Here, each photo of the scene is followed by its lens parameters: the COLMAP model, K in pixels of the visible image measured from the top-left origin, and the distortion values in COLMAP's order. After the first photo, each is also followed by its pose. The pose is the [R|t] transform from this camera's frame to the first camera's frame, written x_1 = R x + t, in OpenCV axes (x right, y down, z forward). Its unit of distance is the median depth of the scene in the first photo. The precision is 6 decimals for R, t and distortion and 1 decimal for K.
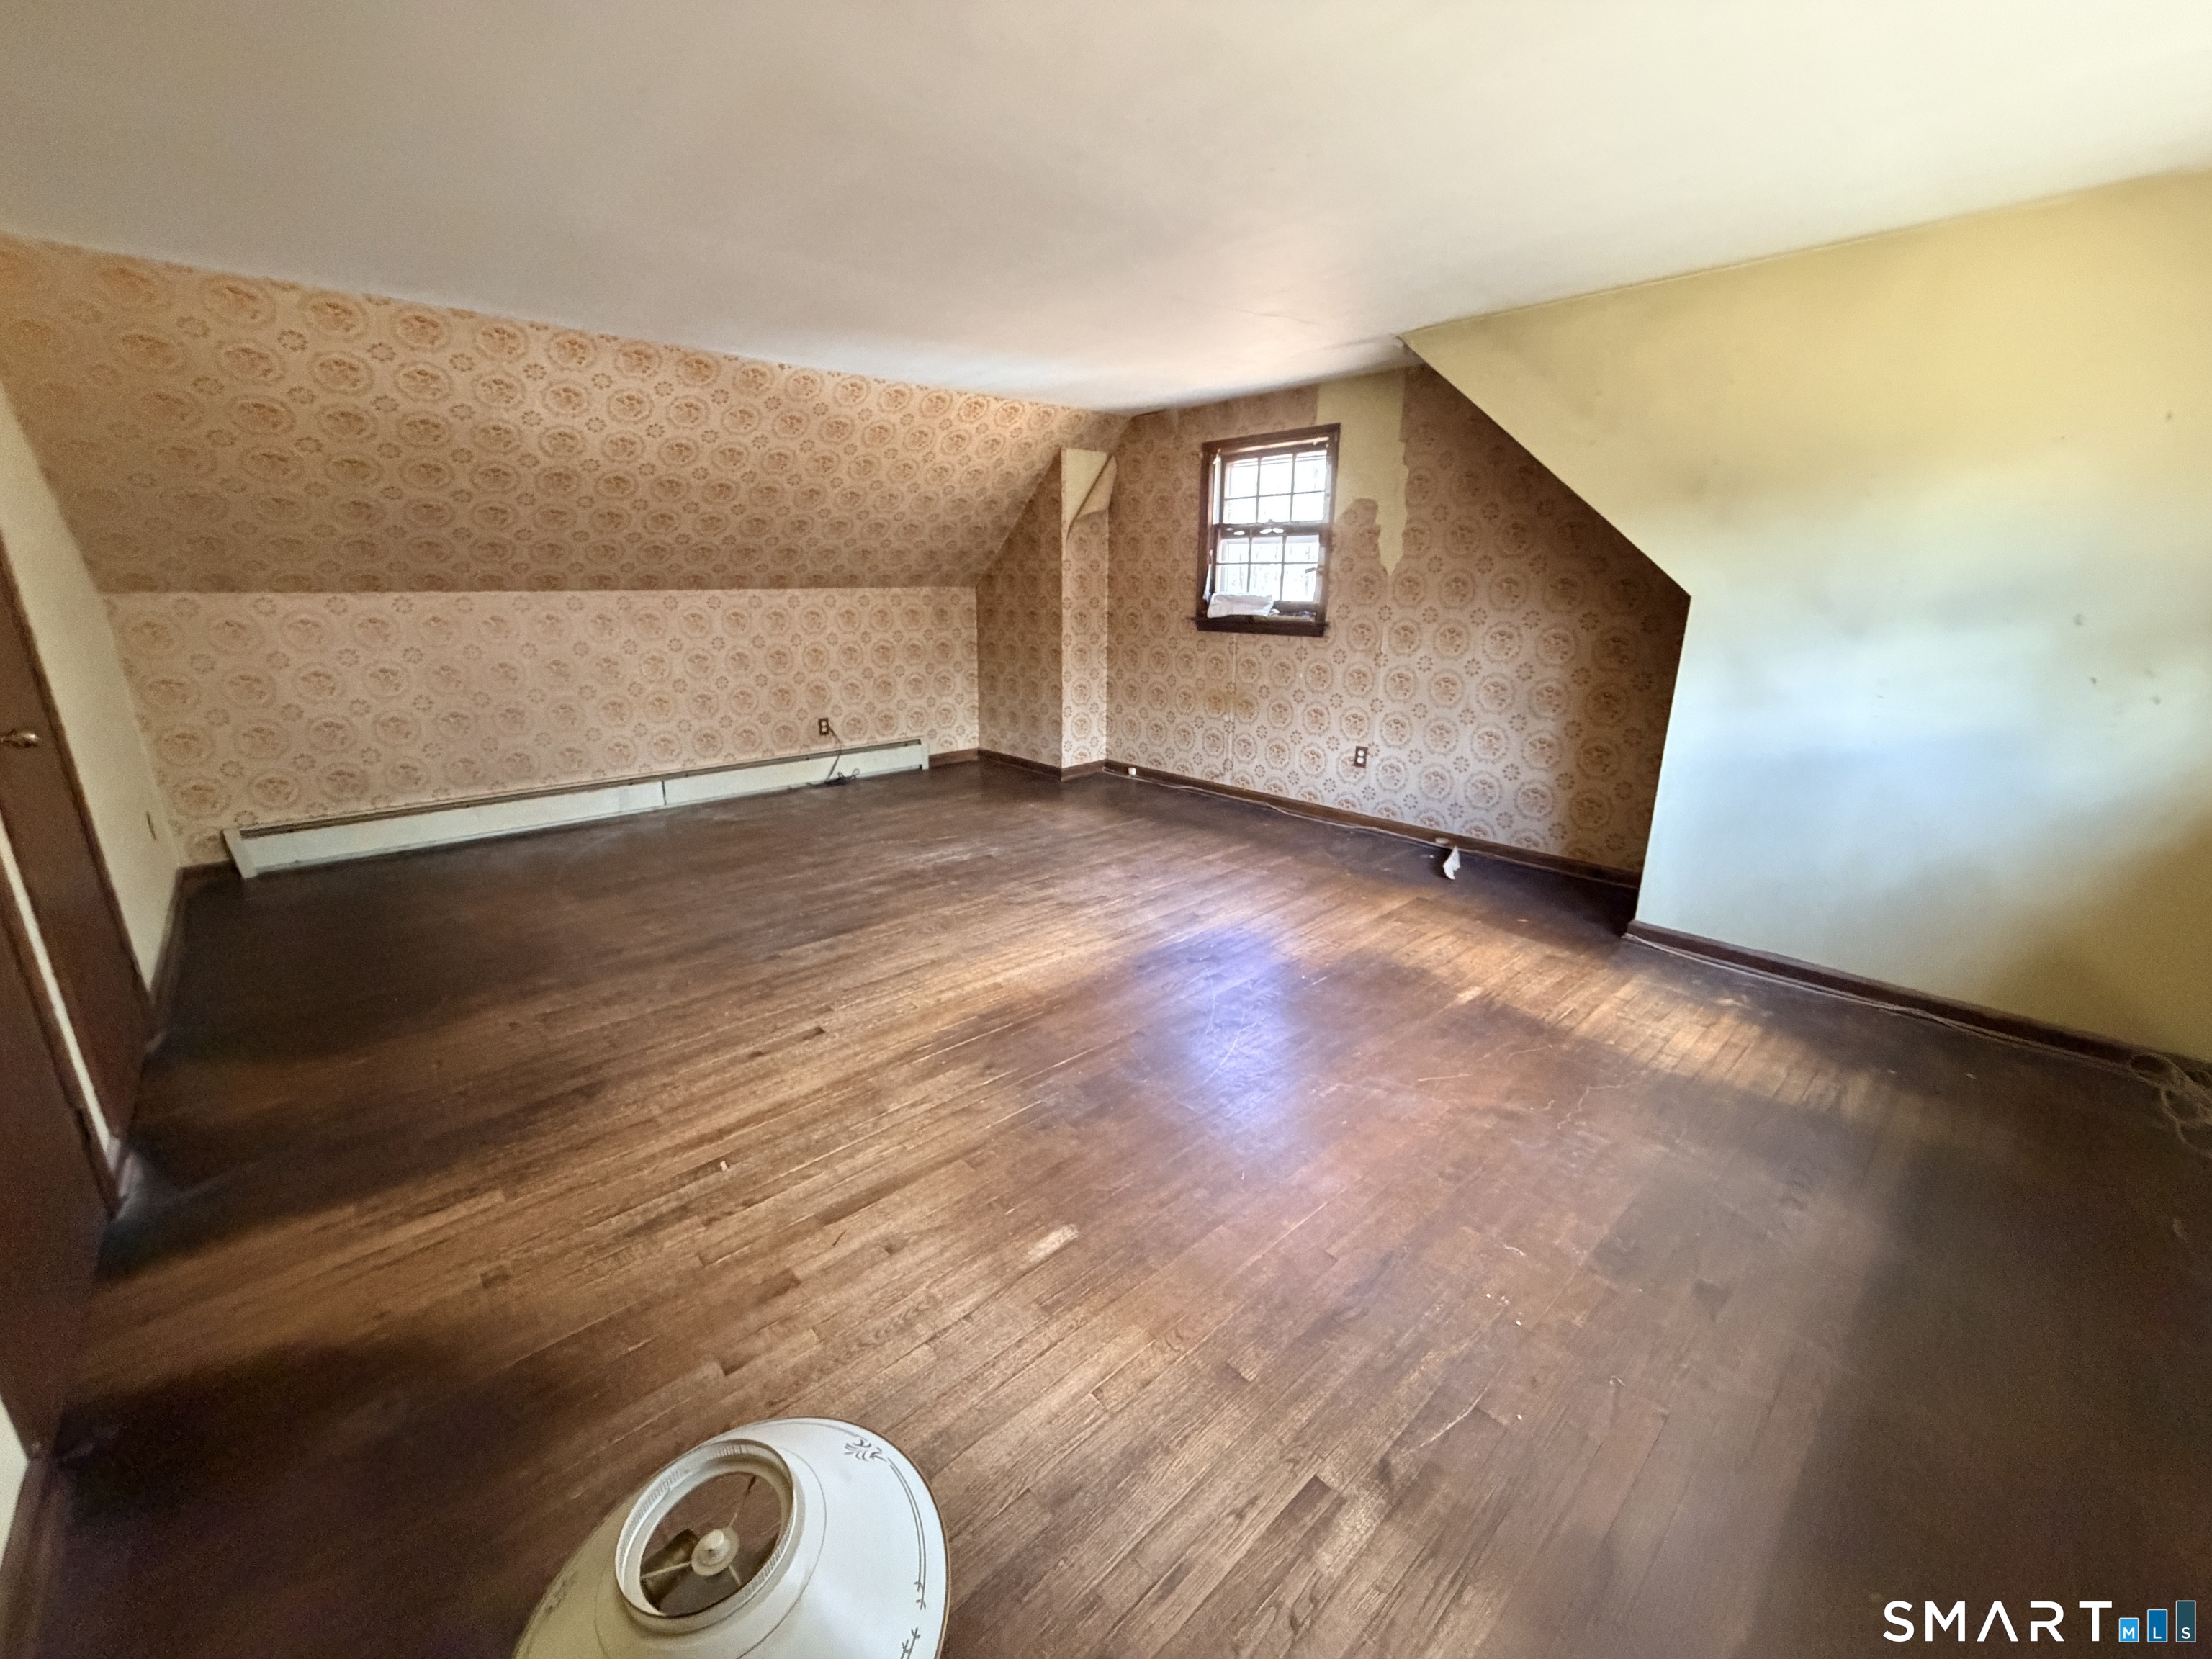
lens RADIAL K [[884.2, 0, 1106.0], [0, 884.2, 829.5], [0, 0, 1]] dist [0.001684, 0.000279]
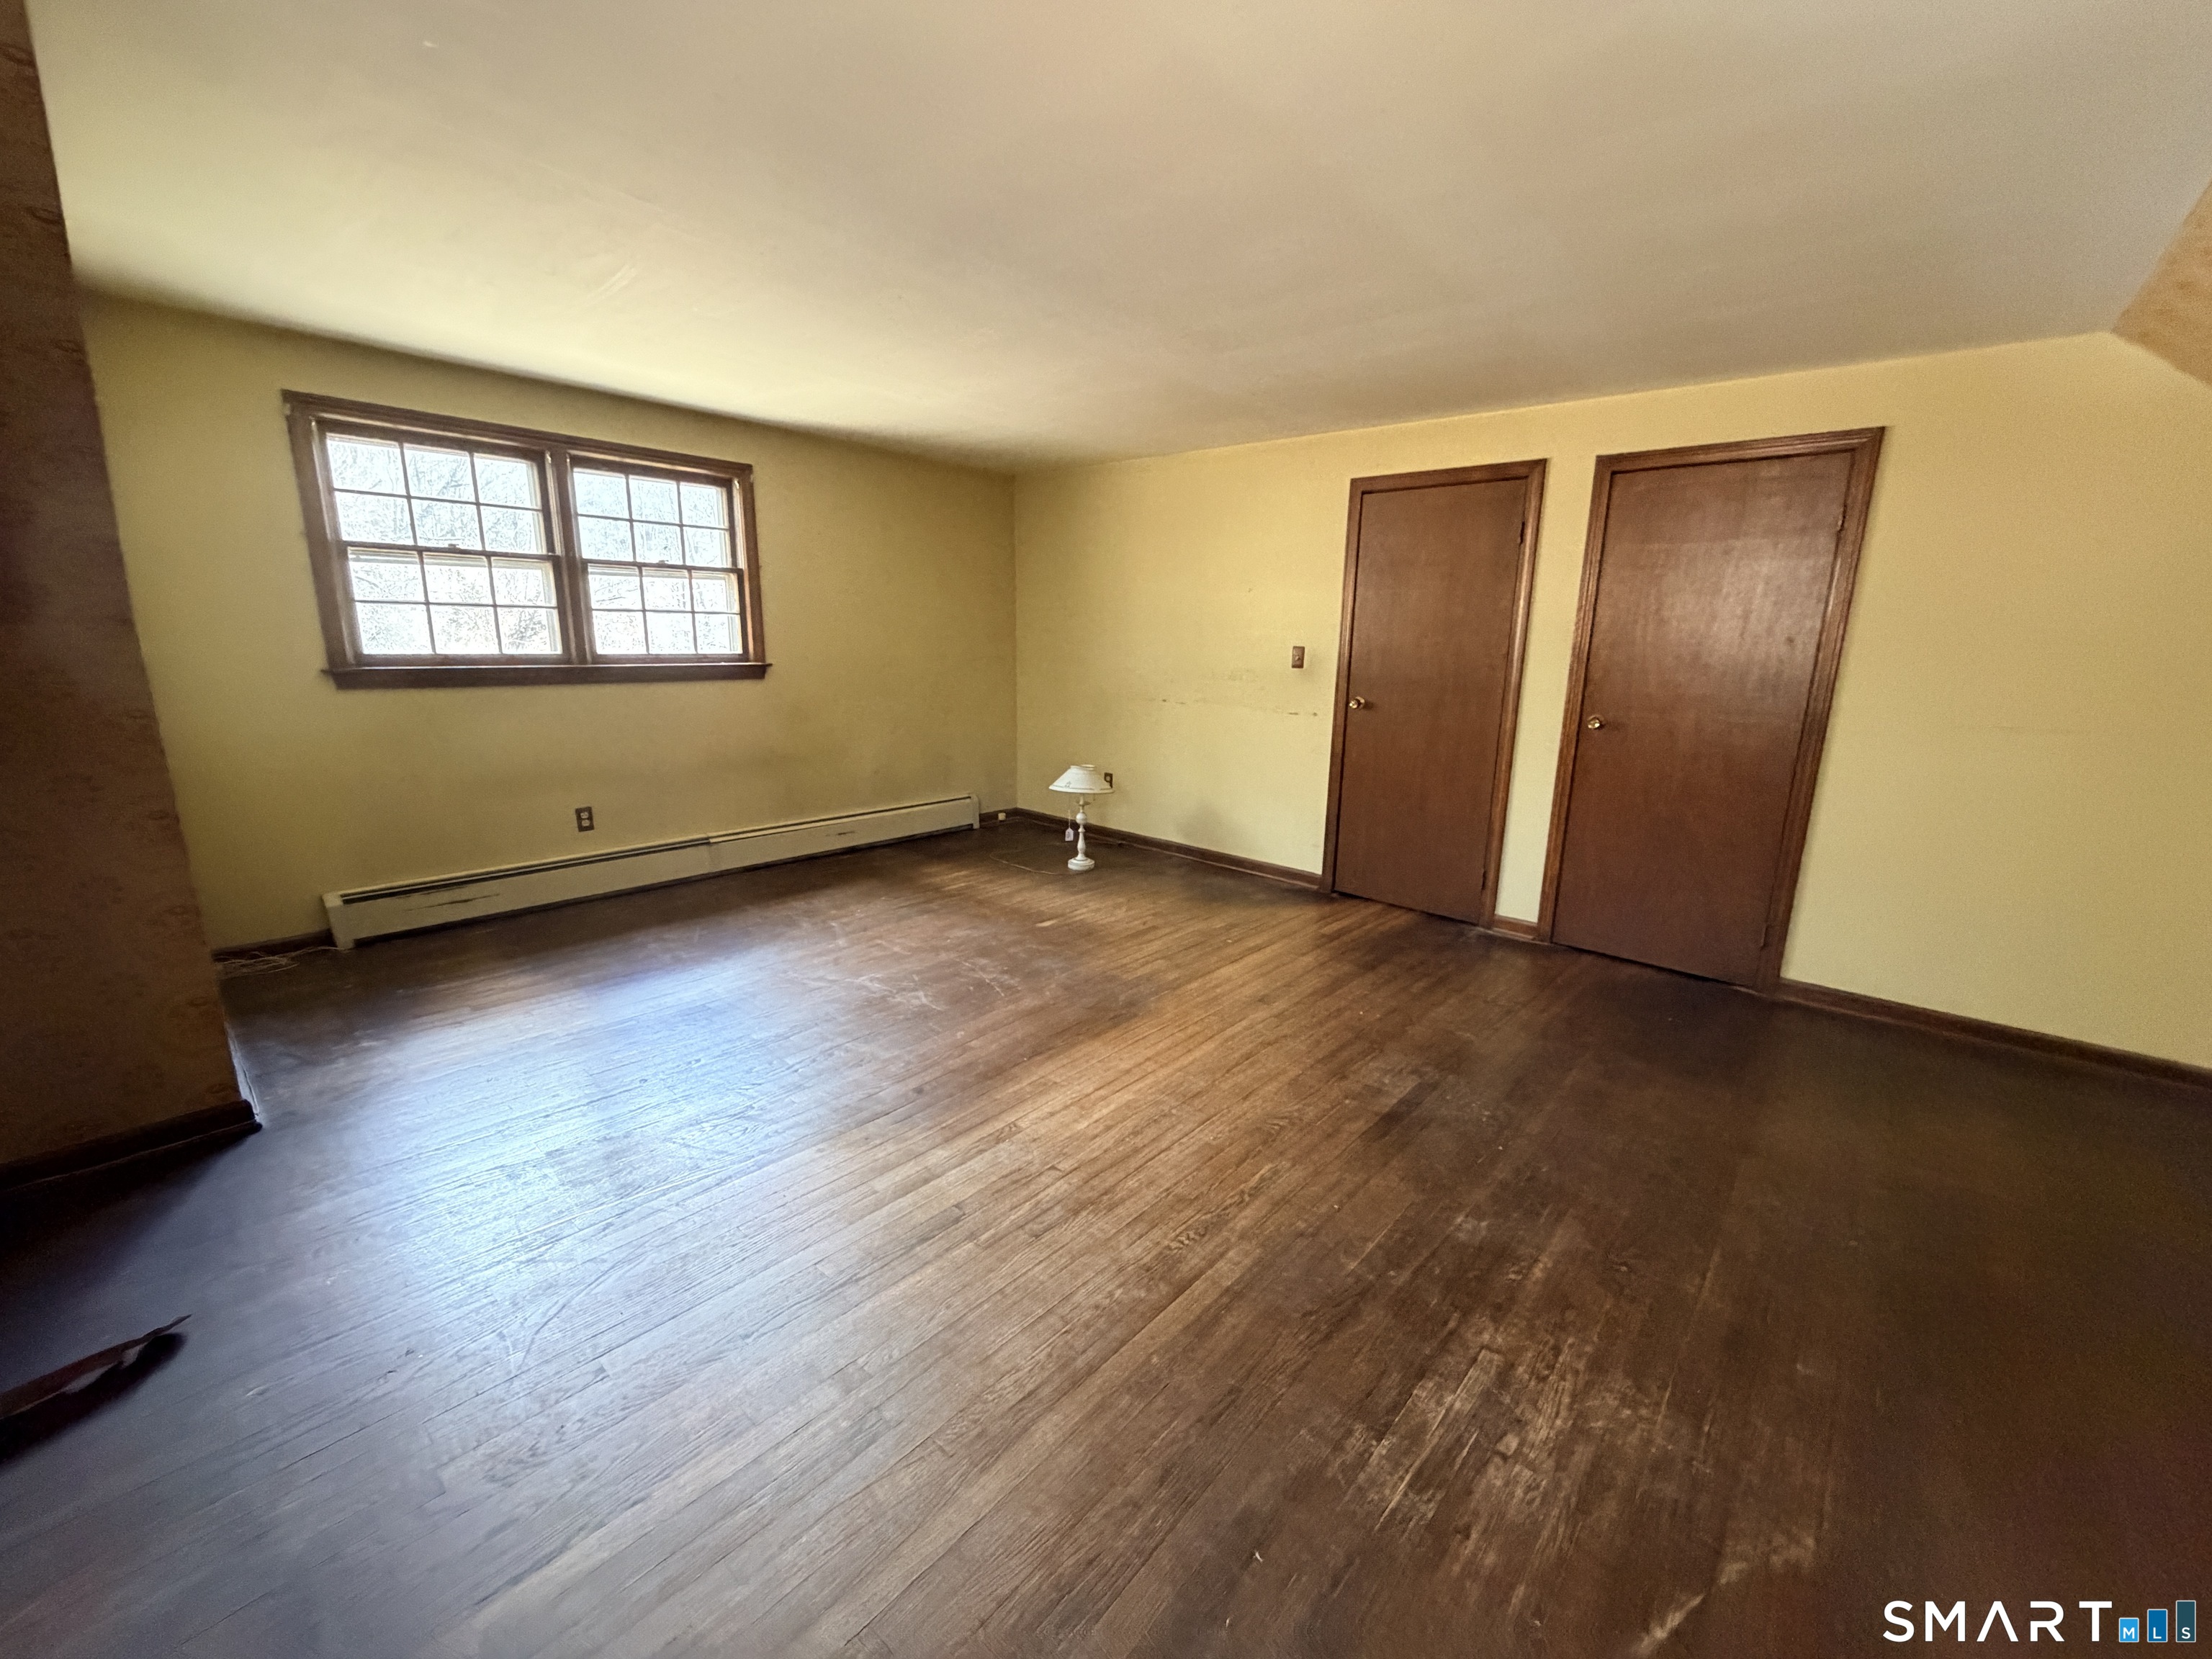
lens RADIAL K [[884.2, 0, 1106.0], [0, 884.2, 829.5], [0, 0, 1]] dist [0.001684, 0.000279]
pose [[-0.994770, 0.000830, -0.102138, 0.010786], [-0.048516, 0.876123, 0.479640, -0.525704], [0.089884, 0.482087, -0.871500, 1.854062]]
